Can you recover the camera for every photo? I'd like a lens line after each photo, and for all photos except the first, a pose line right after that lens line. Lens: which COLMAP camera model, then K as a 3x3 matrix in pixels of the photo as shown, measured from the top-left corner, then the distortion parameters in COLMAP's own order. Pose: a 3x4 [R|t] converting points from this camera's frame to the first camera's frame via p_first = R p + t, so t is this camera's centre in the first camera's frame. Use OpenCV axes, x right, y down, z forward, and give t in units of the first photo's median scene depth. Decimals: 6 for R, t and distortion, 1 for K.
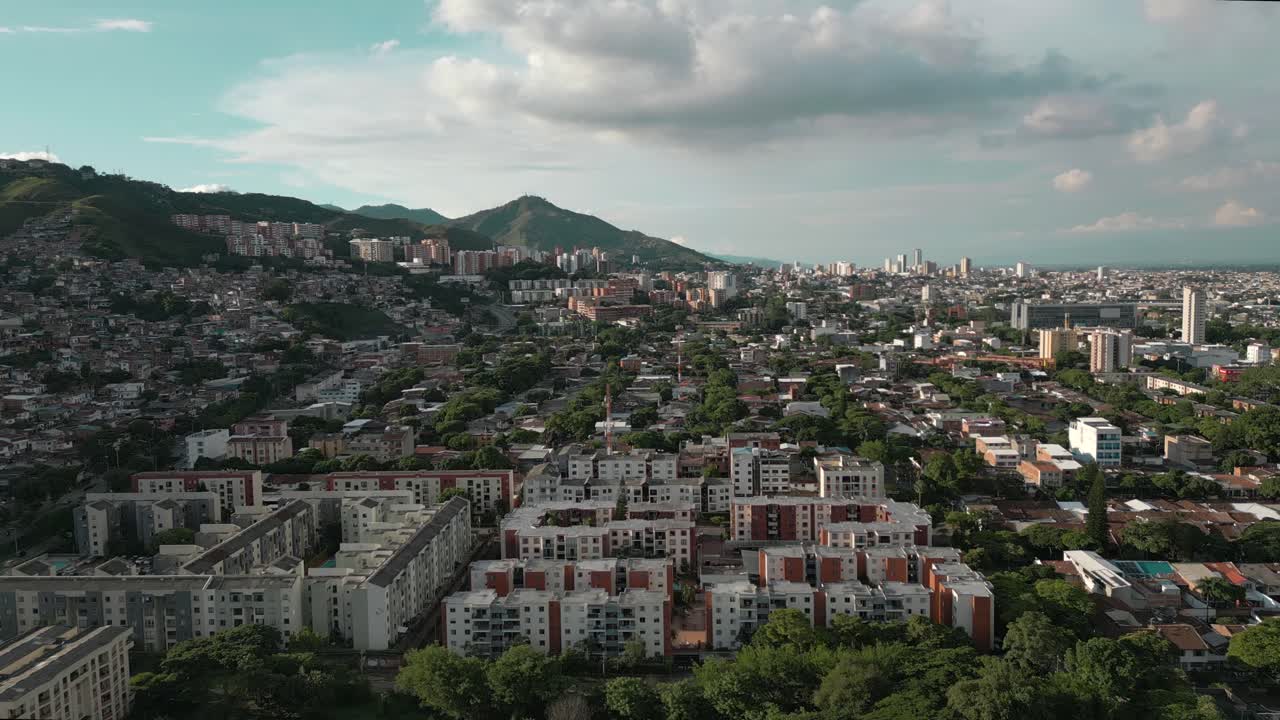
lens RADIAL K [[936.8, 0, 640.0], [0, 936.8, 360.0], [0, 0, 1]] dist [0.082217, -0.086495]
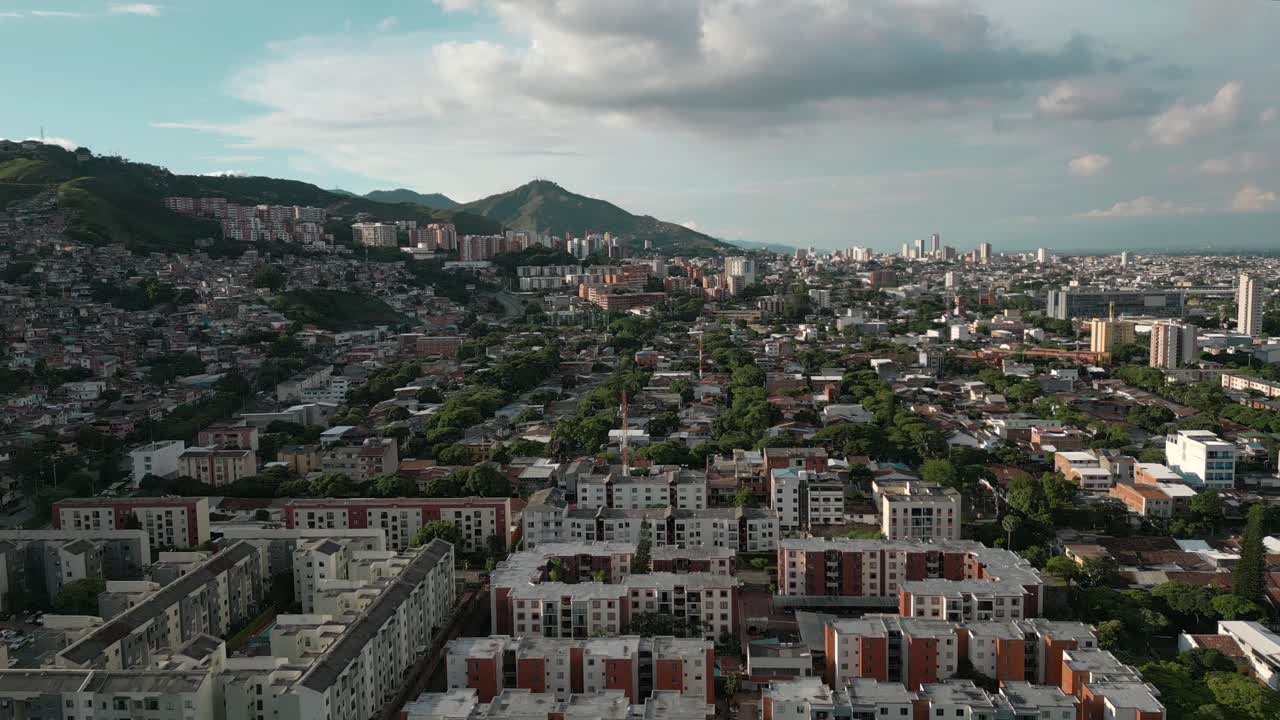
lens RADIAL K [[936.8, 0, 640.0], [0, 936.8, 360.0], [0, 0, 1]] dist [0.082217, -0.086495]
pose [[0.999928, 0.001438, -0.011931, -0.006418], [-0.001256, 0.999882, 0.015314, -0.009975], [0.011952, -0.015298, 0.999812, 0.101024]]
